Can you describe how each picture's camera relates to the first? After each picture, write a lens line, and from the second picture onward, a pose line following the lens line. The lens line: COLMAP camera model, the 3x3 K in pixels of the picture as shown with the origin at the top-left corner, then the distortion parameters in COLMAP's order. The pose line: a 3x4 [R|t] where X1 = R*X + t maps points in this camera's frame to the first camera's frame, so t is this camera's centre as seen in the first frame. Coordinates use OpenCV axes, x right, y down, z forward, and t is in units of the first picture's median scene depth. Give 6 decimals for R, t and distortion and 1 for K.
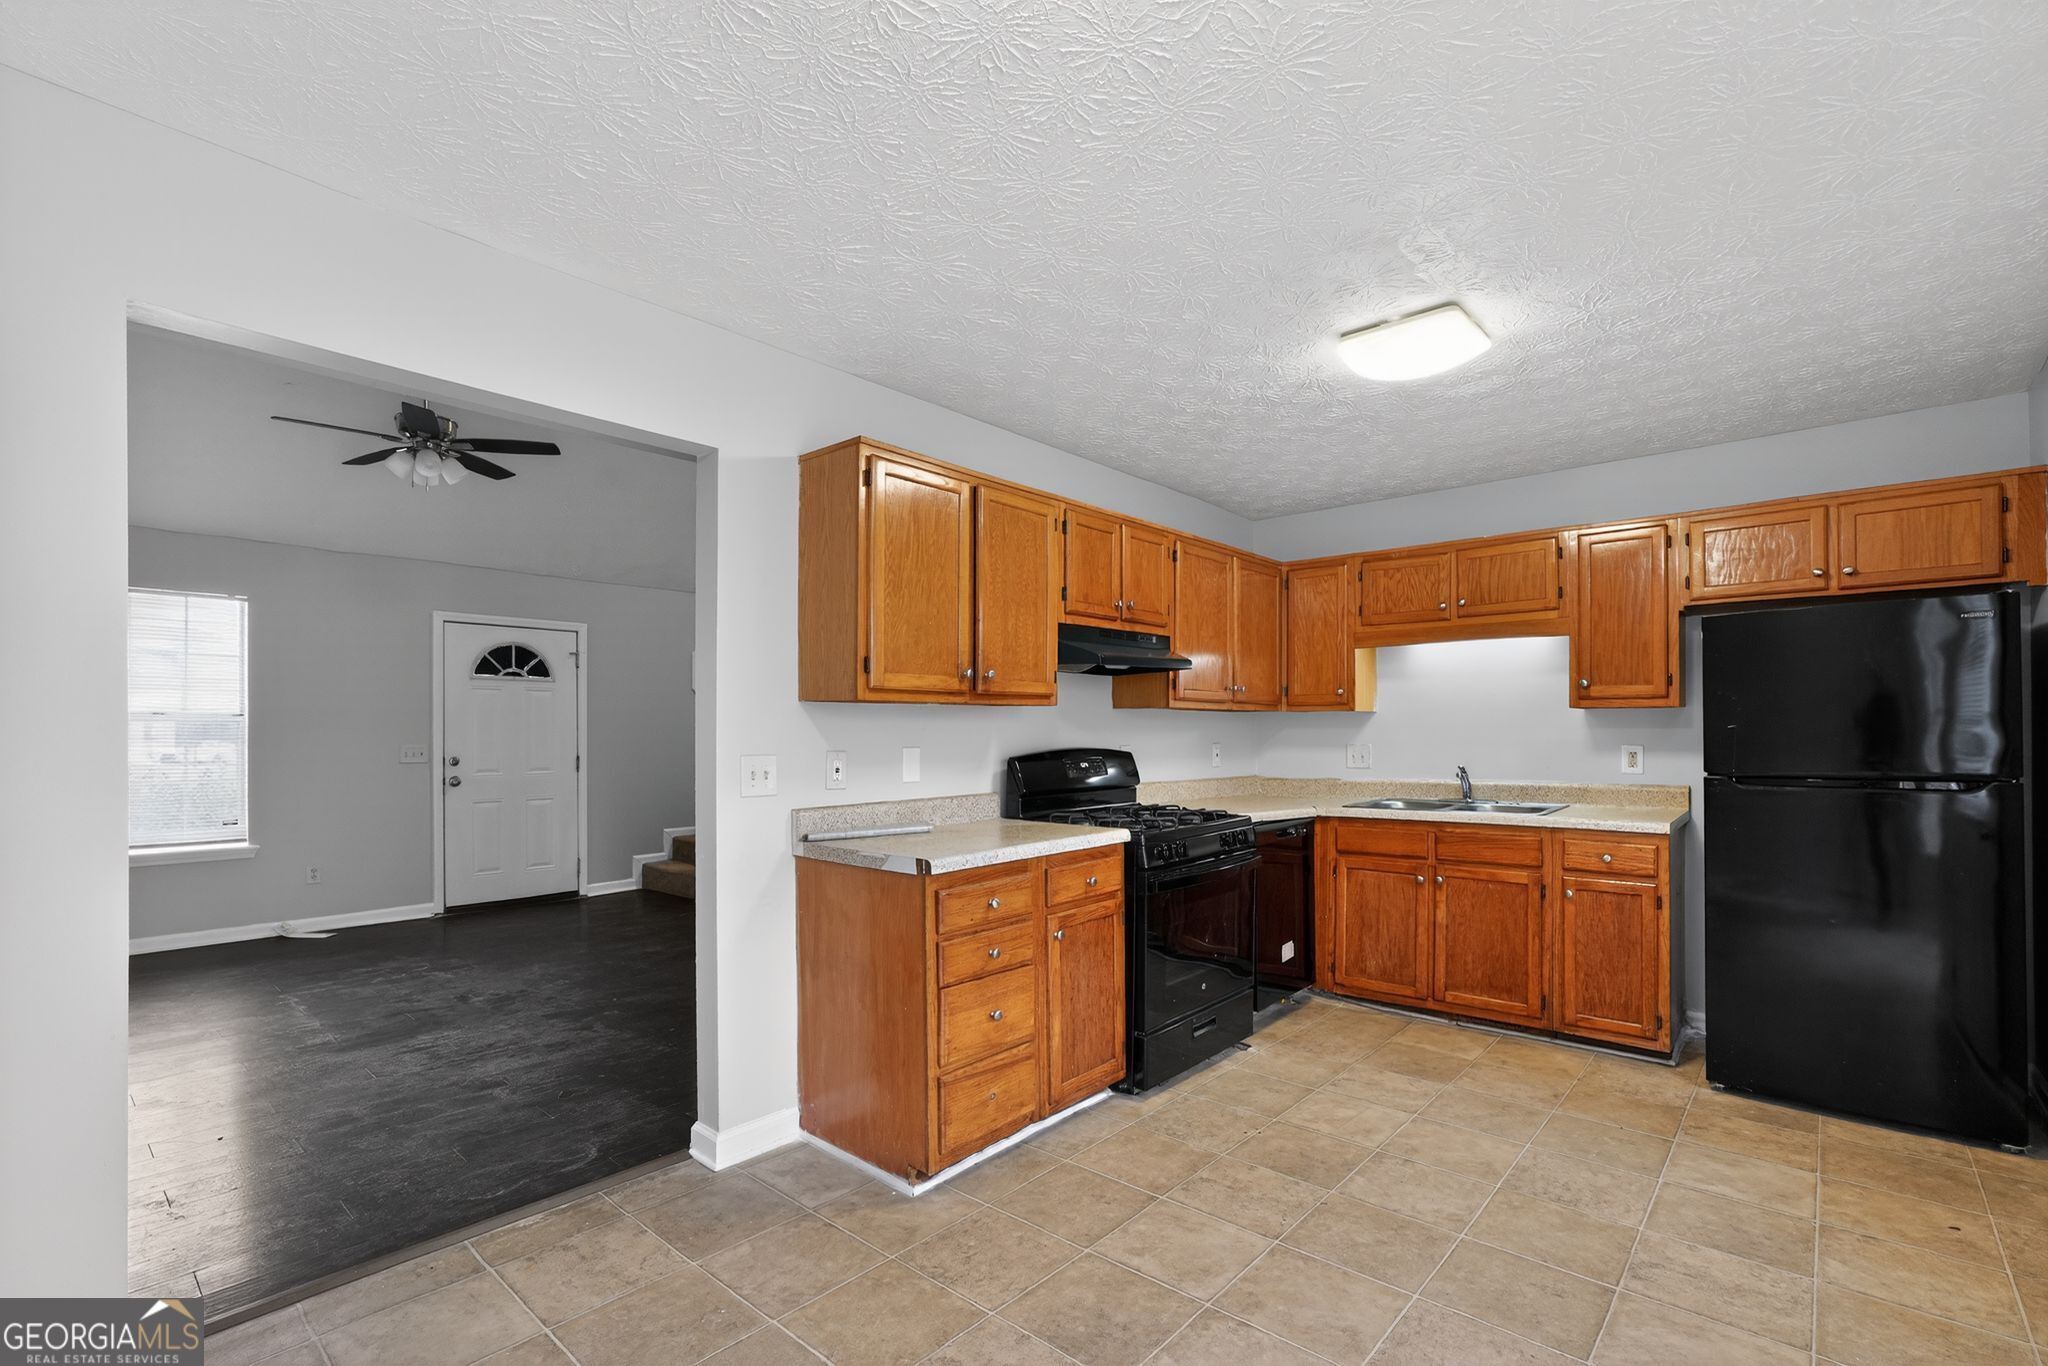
lens RADIAL K [[911.5, 0, 1016.7], [0, 911.5, 728.0], [0, 0, 1]] dist [-0.011805, 0.000537]
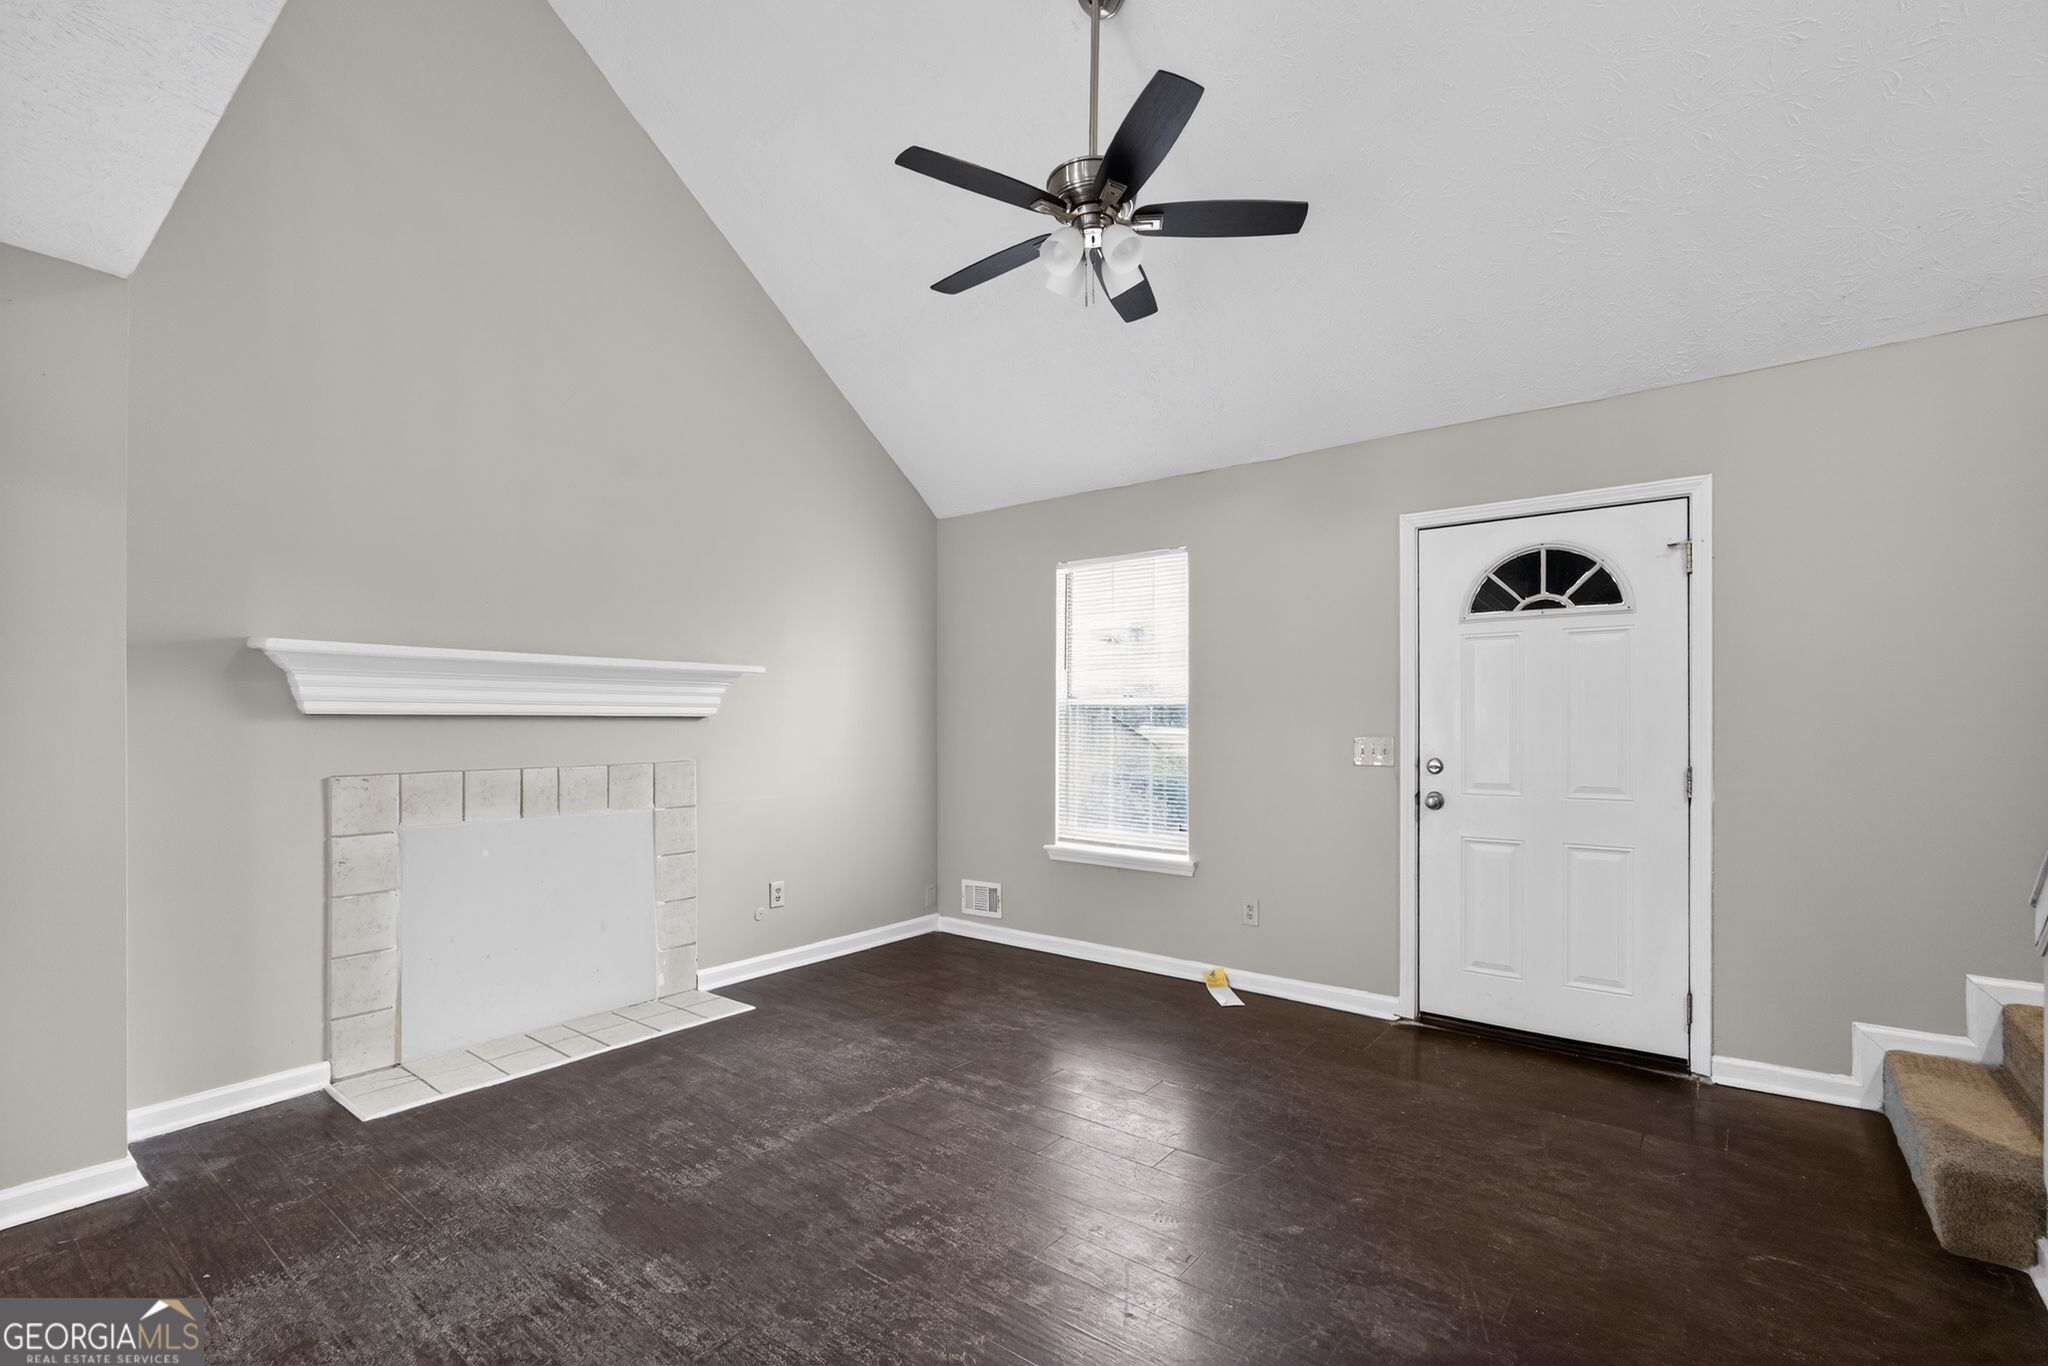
lens RADIAL K [[911.5, 0, 1016.7], [0, 911.5, 728.0], [0, 0, 1]] dist [-0.011805, 0.000537]
pose [[0.055645, 0.011513, -0.998384, -0.051750], [0.007454, 0.999901, 0.011946, 0.002895], [0.998423, -0.008106, 0.055554, 0.701514]]
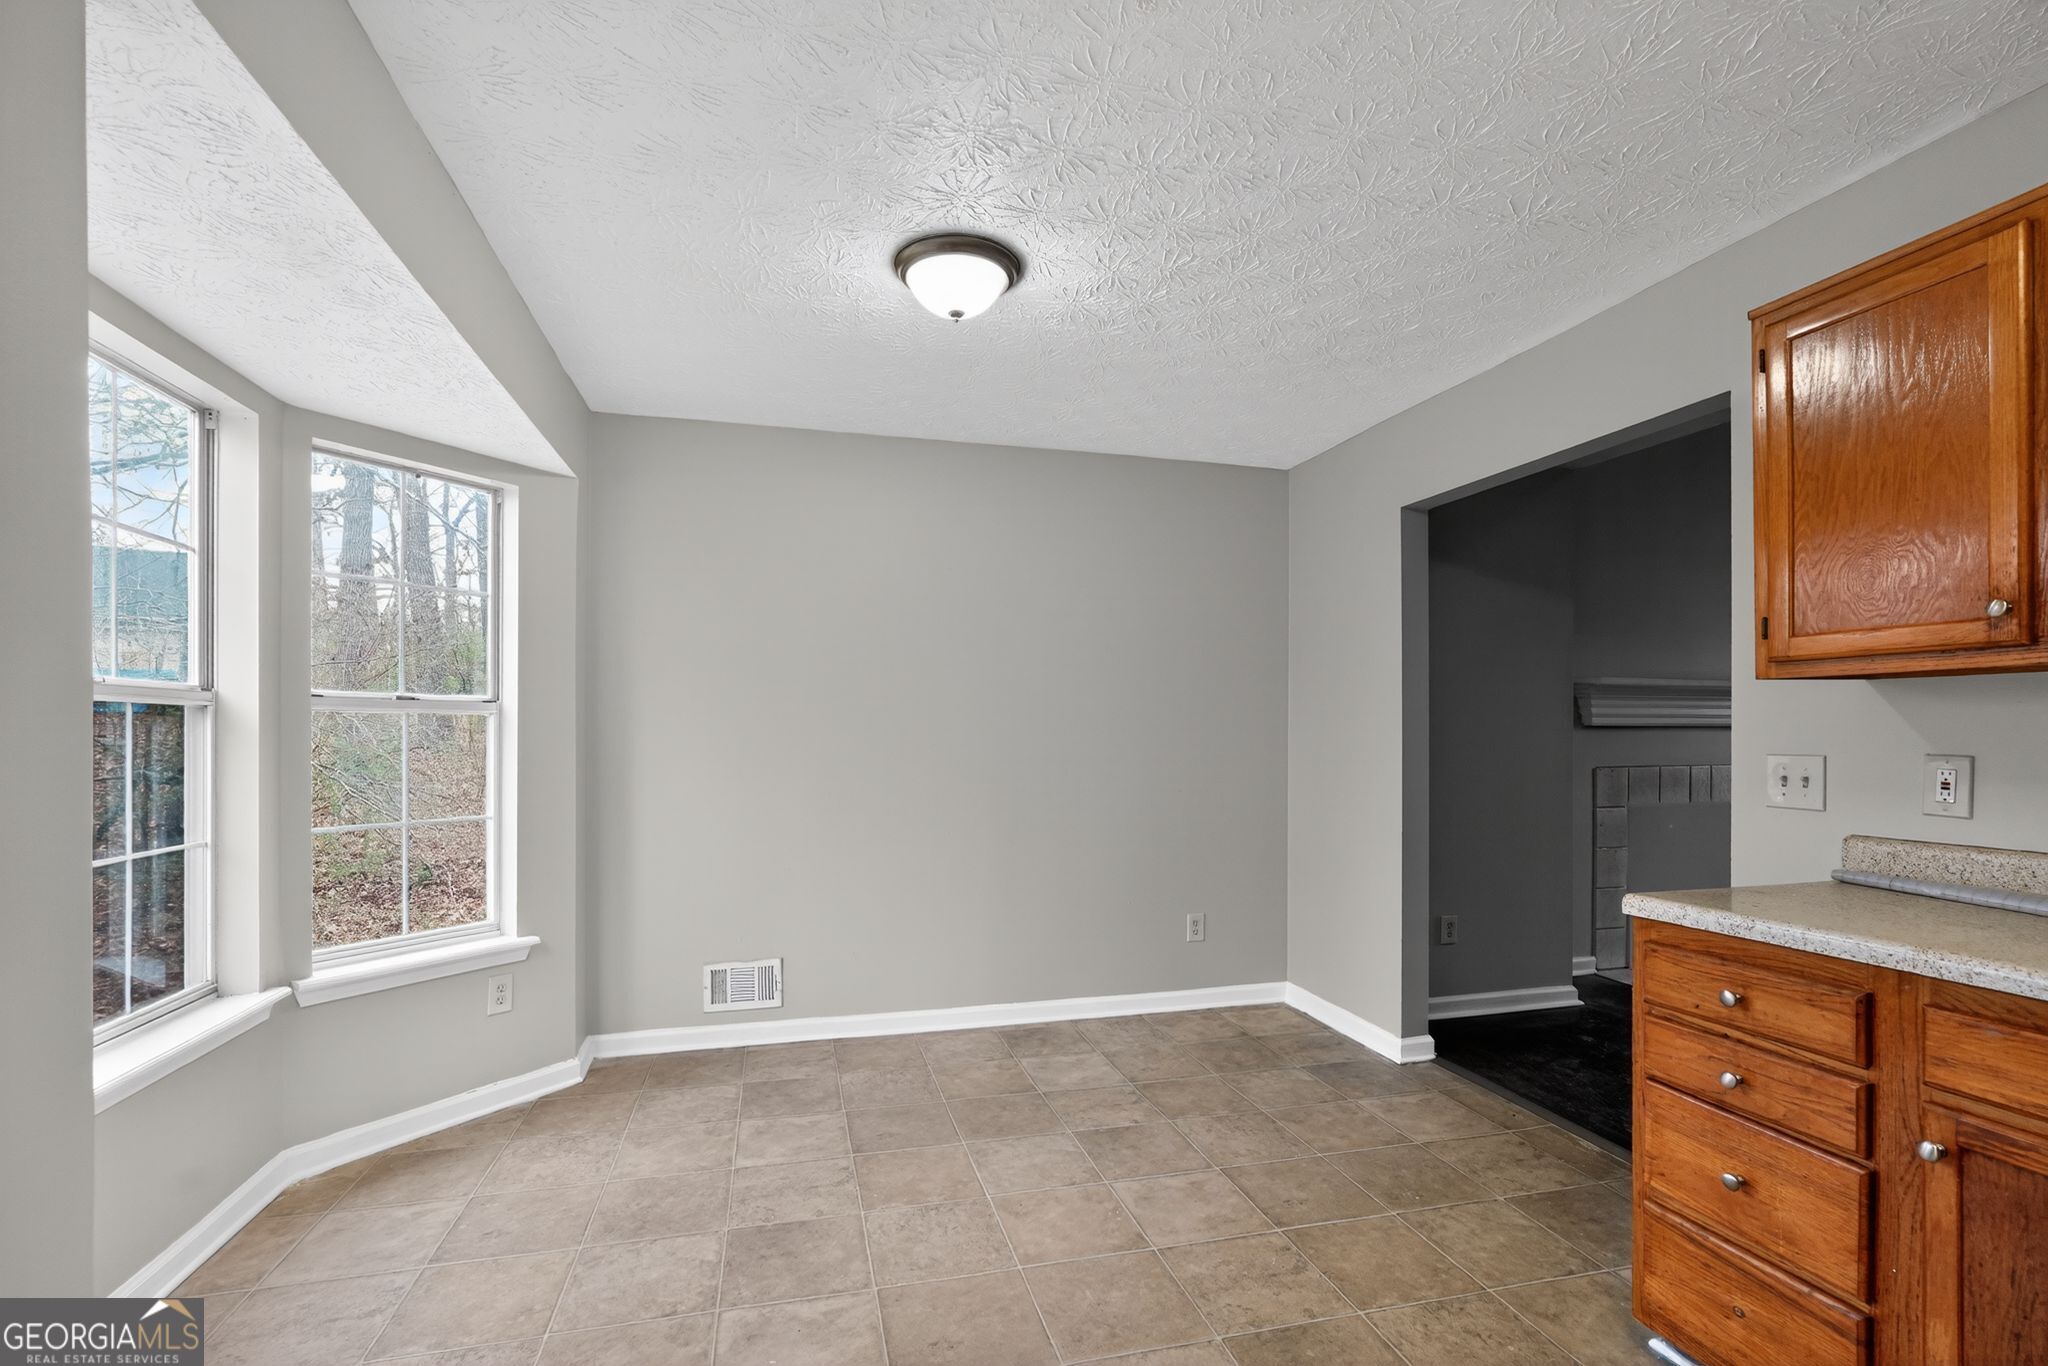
lens RADIAL K [[925.5, 0, 1029.9], [0, 925.5, 741.1], [0, 0, 1]] dist [-0.016842, 0.000785]
pose [[-0.548470, 0.009468, -0.836116, 0.309869], [0.007914, 0.999950, 0.006132, 0.003587], [0.836133, -0.003253, -0.548518, 0.385727]]
